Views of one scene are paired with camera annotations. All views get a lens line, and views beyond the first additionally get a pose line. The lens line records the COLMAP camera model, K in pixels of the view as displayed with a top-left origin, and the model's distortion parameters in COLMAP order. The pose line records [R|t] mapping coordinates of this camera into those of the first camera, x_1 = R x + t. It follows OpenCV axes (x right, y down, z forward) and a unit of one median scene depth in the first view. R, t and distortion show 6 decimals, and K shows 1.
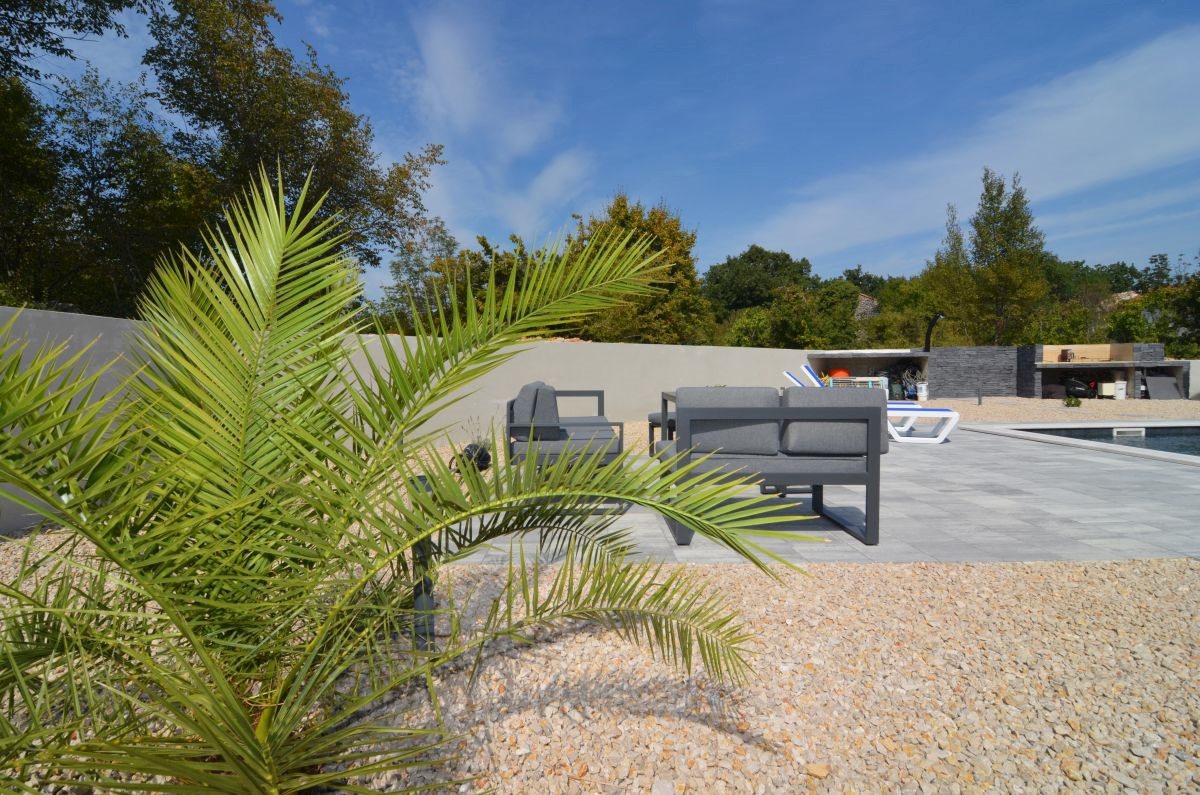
lens RADIAL K [[568.0, 0, 591.0], [0, 568.0, 391.9], [0, 0, 1]] dist [-0.010853, -0.000231]
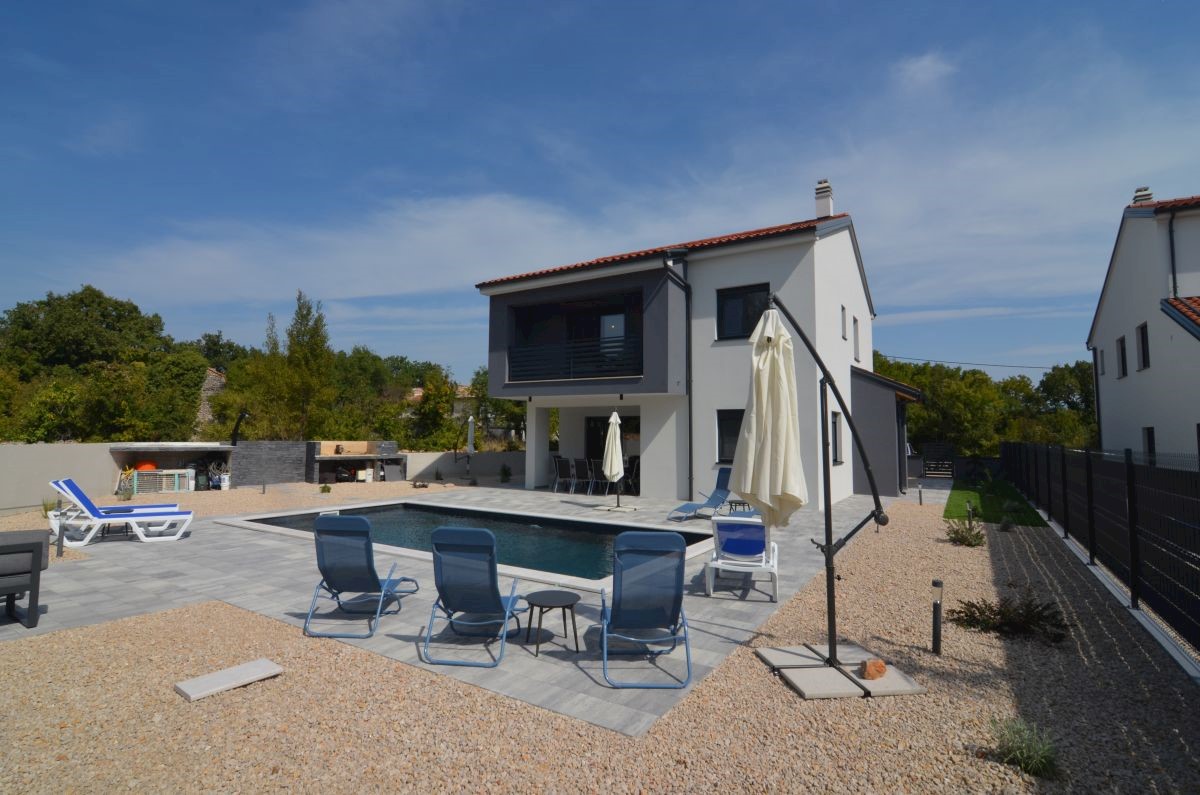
lens RADIAL K [[626.8, 0, 601.6], [0, 626.8, 379.8], [0, 0, 1]] dist [-0.024219, -0.000809]
pose [[0.570776, 0.078086, 0.817385, -0.015214], [0.020730, 0.993780, -0.109413, -0.047569], [-0.820844, 0.079395, 0.565607, -0.309666]]
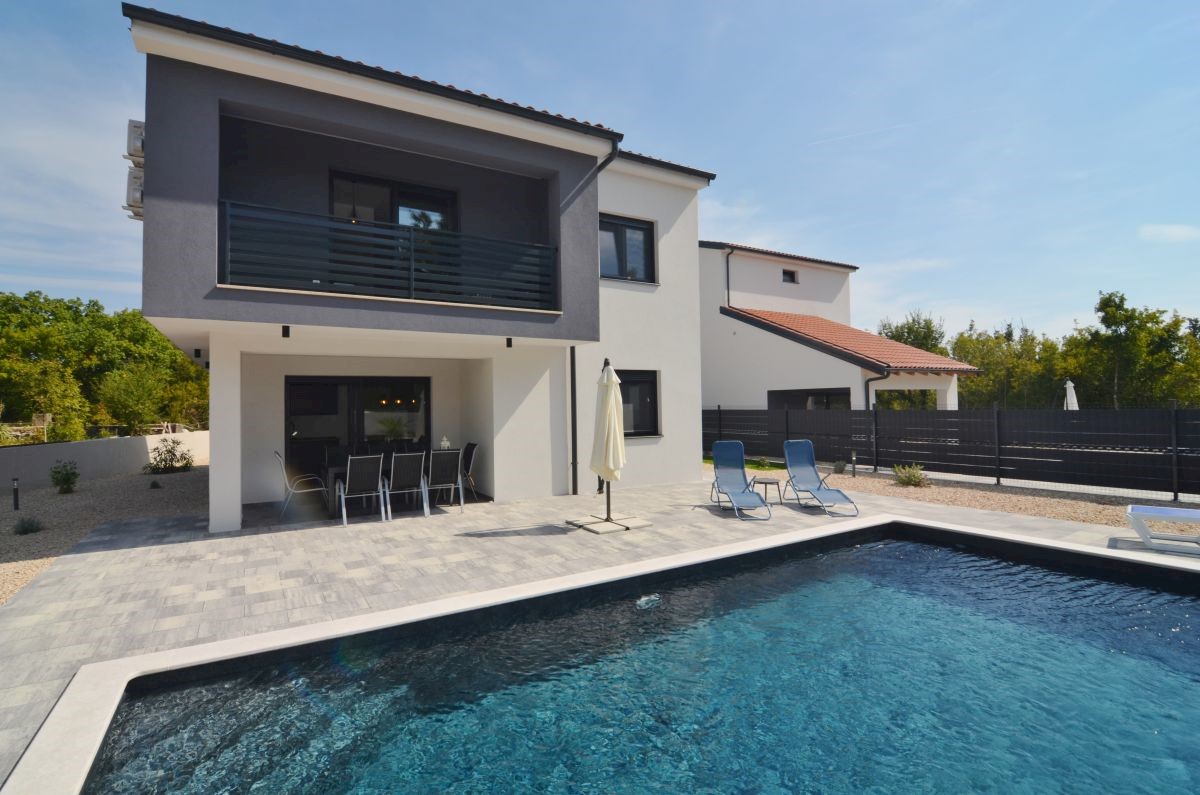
lens RADIAL K [[568.0, 0, 591.0], [0, 568.0, 391.9], [0, 0, 1]] dist [-0.010853, -0.000231]
pose [[-0.479825, 0.029105, 0.876881, 0.320686], [0.046463, 0.998890, -0.007731, -0.074493], [-0.876133, 0.037033, -0.480645, 0.468289]]
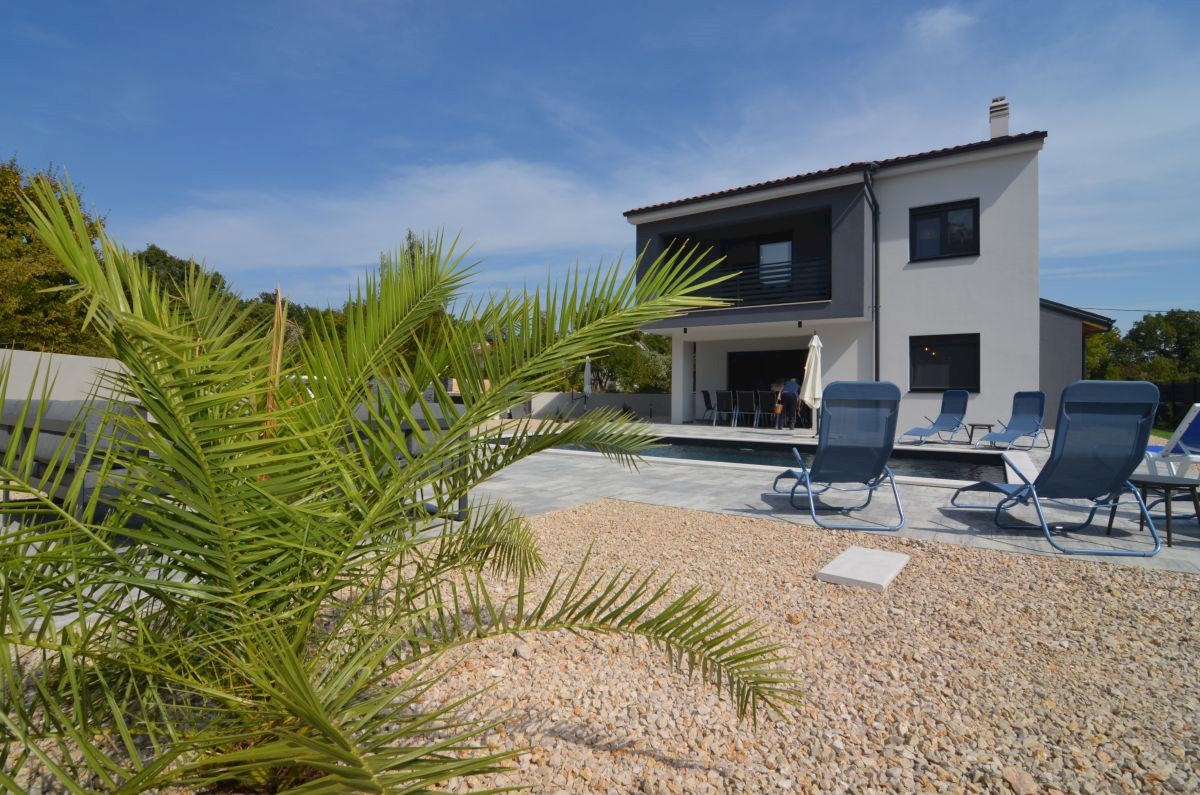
lens RADIAL K [[592.4, 0, 550.7], [0, 592.4, 394.8], [0, 0, 1]] dist [-0.017157, -0.000444]
pose [[0.614997, 0.016344, 0.788360, -0.124923], [0.014772, 0.999371, -0.032242, 0.004149], [-0.788391, 0.031475, 0.614368, -0.003658]]
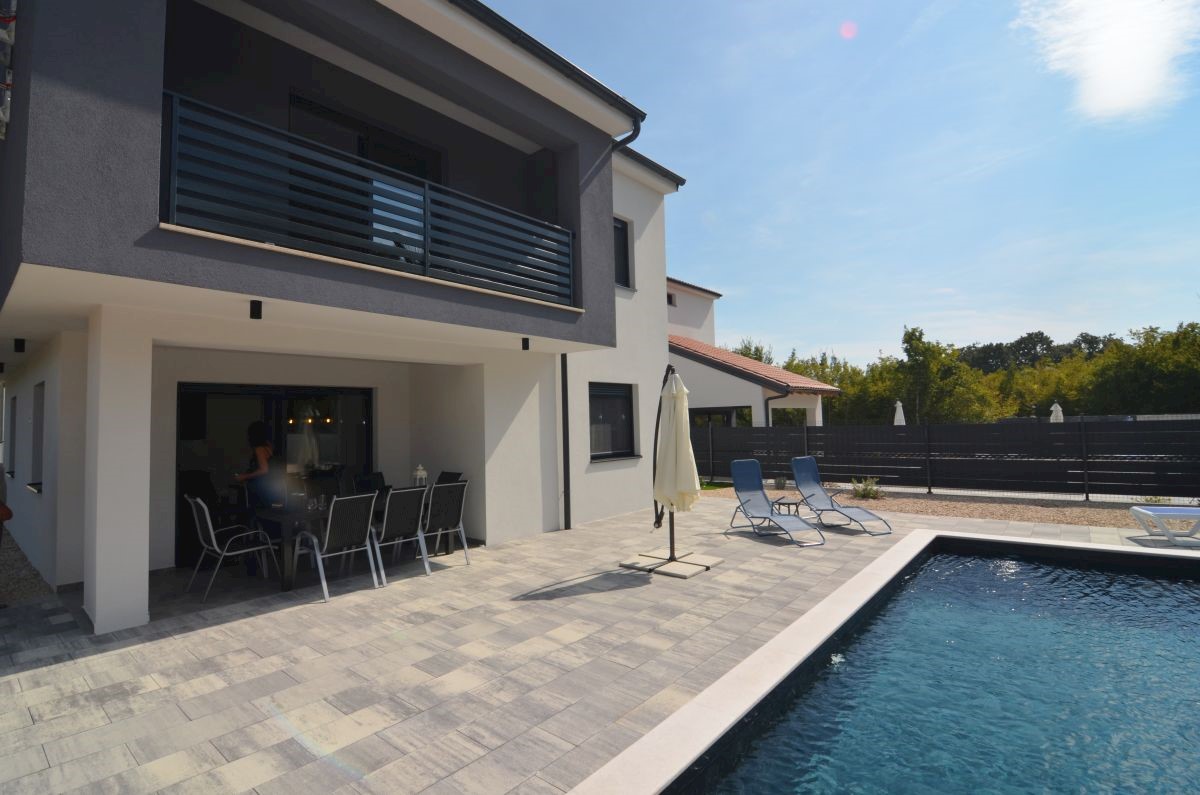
lens RADIAL K [[568.0, 0, 591.0], [0, 568.0, 391.9], [0, 0, 1]] dist [-0.010853, -0.000231]
pose [[-0.729262, 0.057140, 0.681845, 0.512849], [0.049295, 0.998305, -0.030936, -0.077157], [-0.682457, 0.011051, -0.730843, 0.562884]]
